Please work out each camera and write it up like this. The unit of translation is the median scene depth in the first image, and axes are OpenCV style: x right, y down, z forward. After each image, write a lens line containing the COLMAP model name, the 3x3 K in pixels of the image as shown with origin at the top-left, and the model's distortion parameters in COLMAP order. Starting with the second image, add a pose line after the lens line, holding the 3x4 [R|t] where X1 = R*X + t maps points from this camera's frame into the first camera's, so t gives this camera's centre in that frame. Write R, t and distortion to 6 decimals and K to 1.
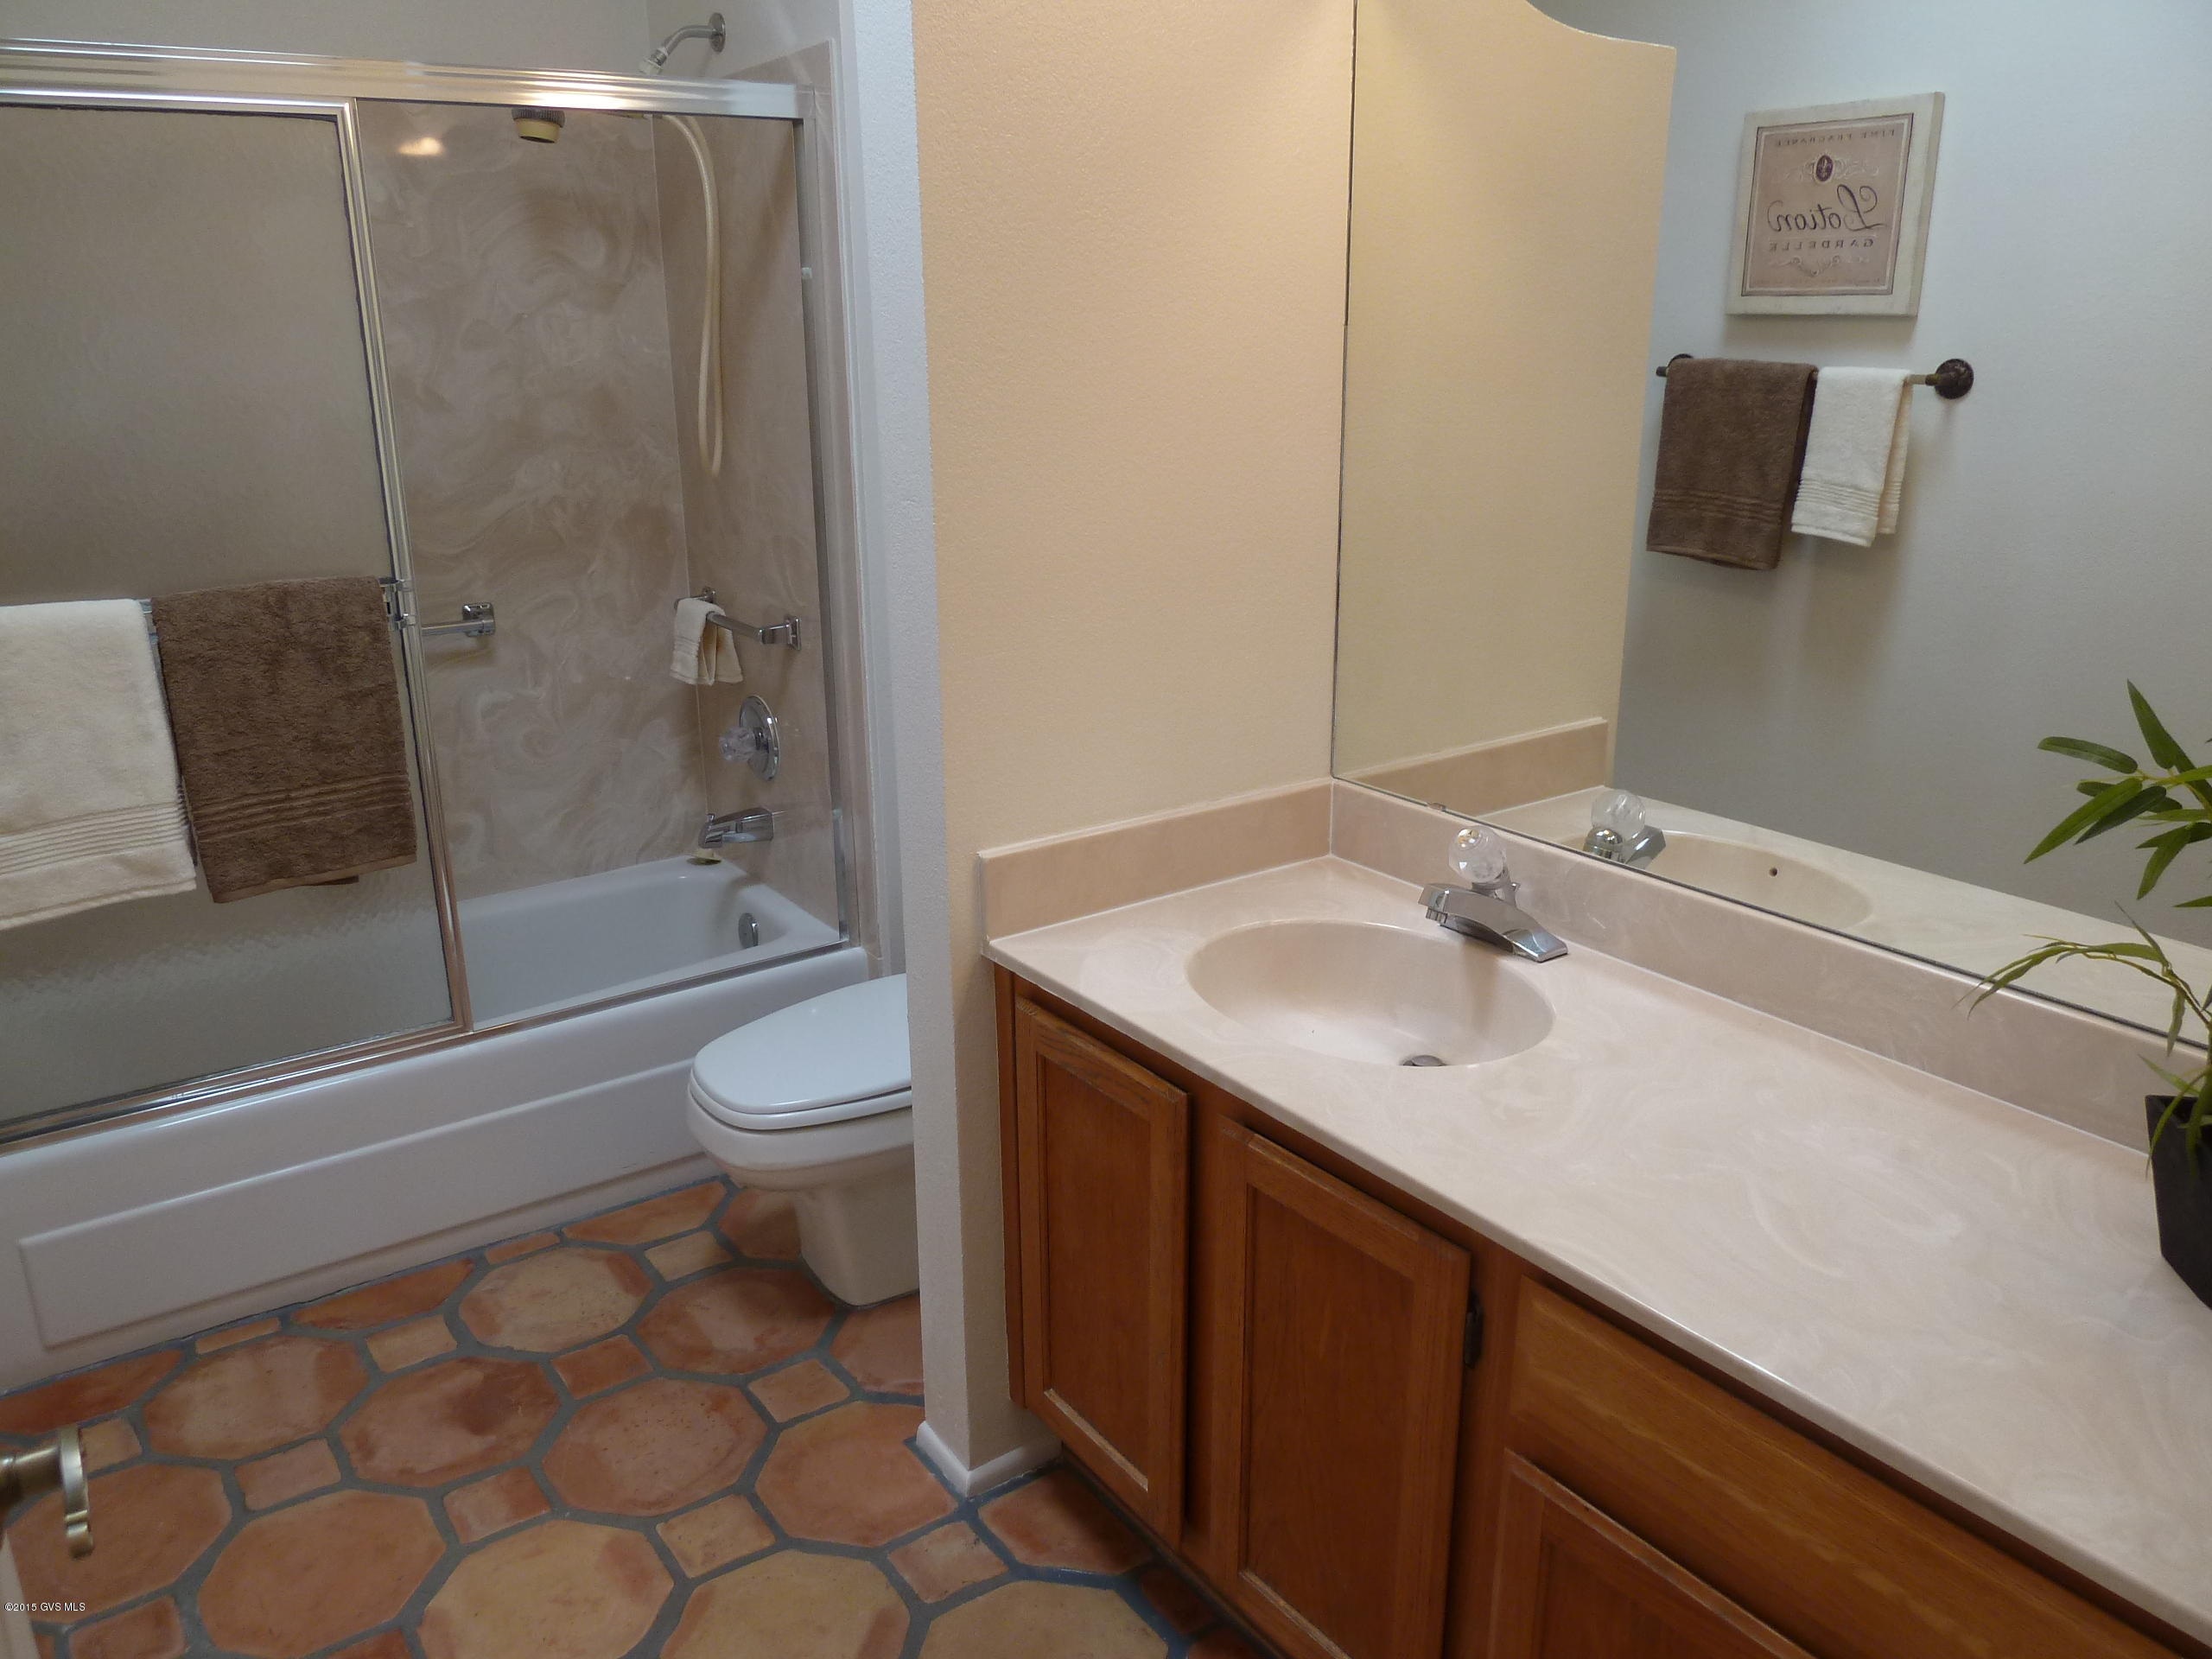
lens RADIAL K [[1644.3, 0, 1104.3], [0, 1644.3, 831.6], [0, 0, 1]] dist [-0.046299, -0.000519]
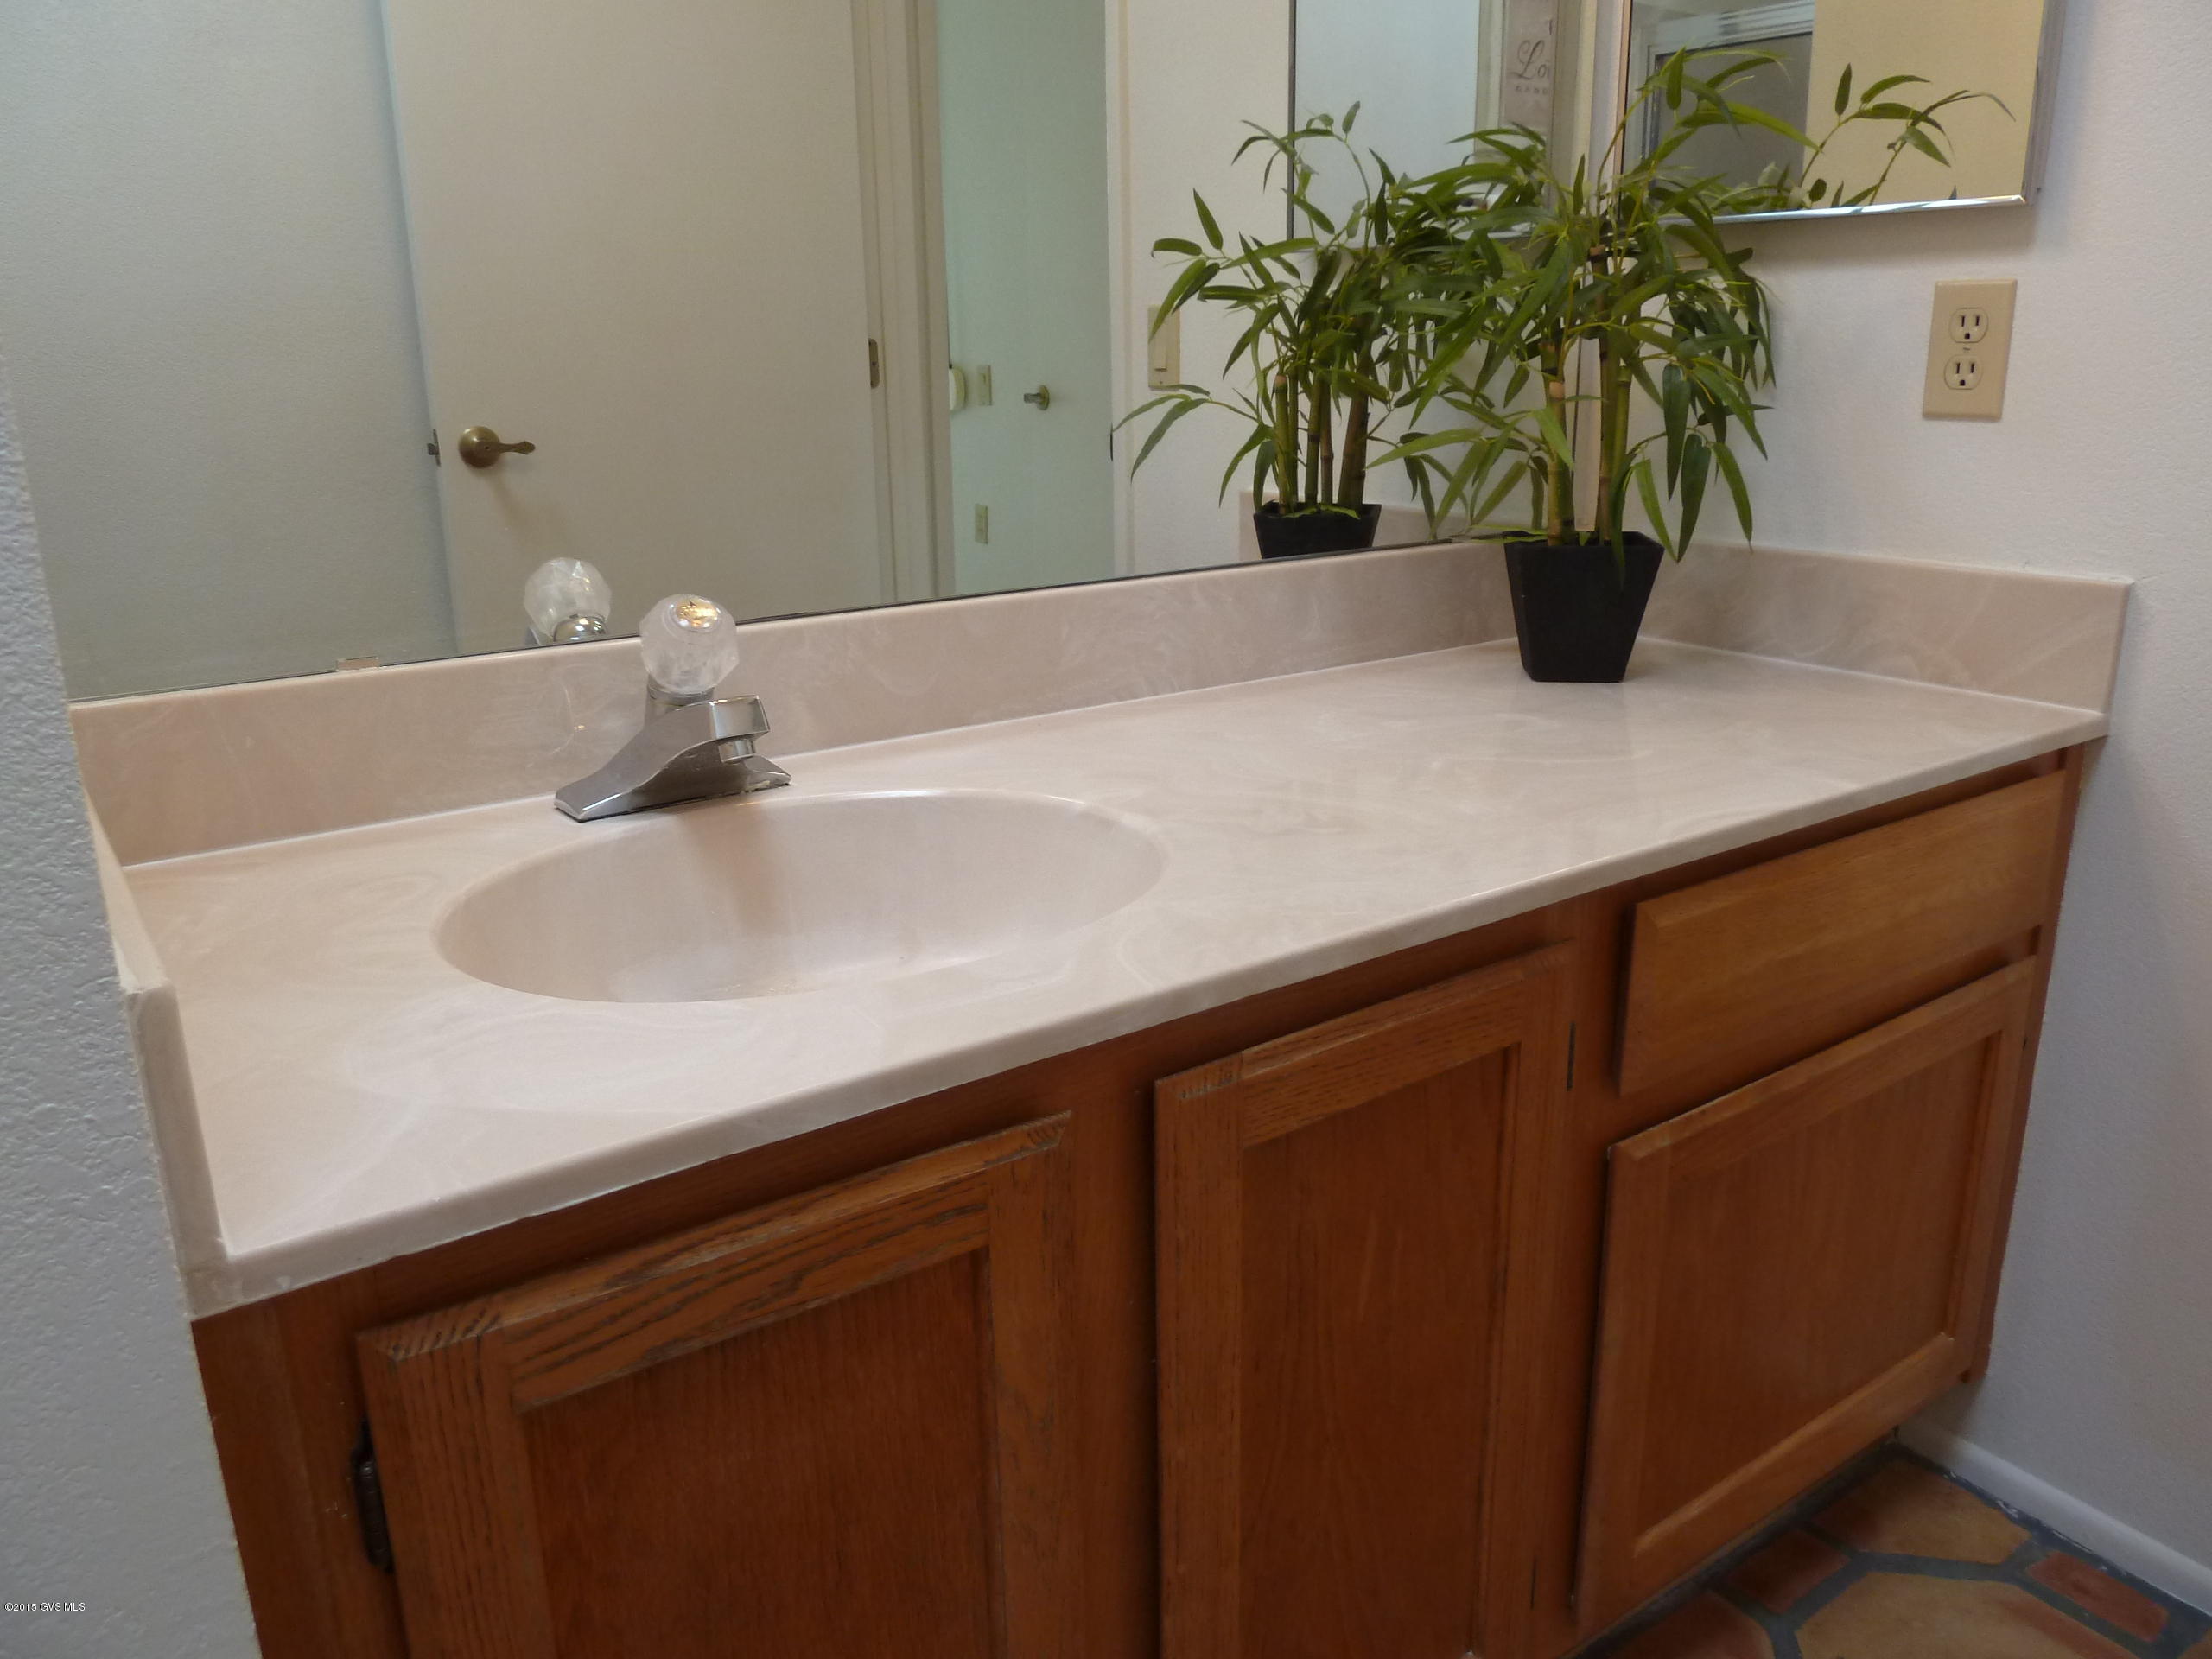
lens RADIAL K [[1644.3, 0, 1108.1], [0, 1644.3, 827.7], [0, 0, 1]] dist [-0.046299, -0.000519]
pose [[-0.003677, -0.275342, 0.961339, -0.398745], [0.308523, 0.914135, 0.263002, -0.038344], [-0.951210, 0.297562, 0.081588, 0.955319]]
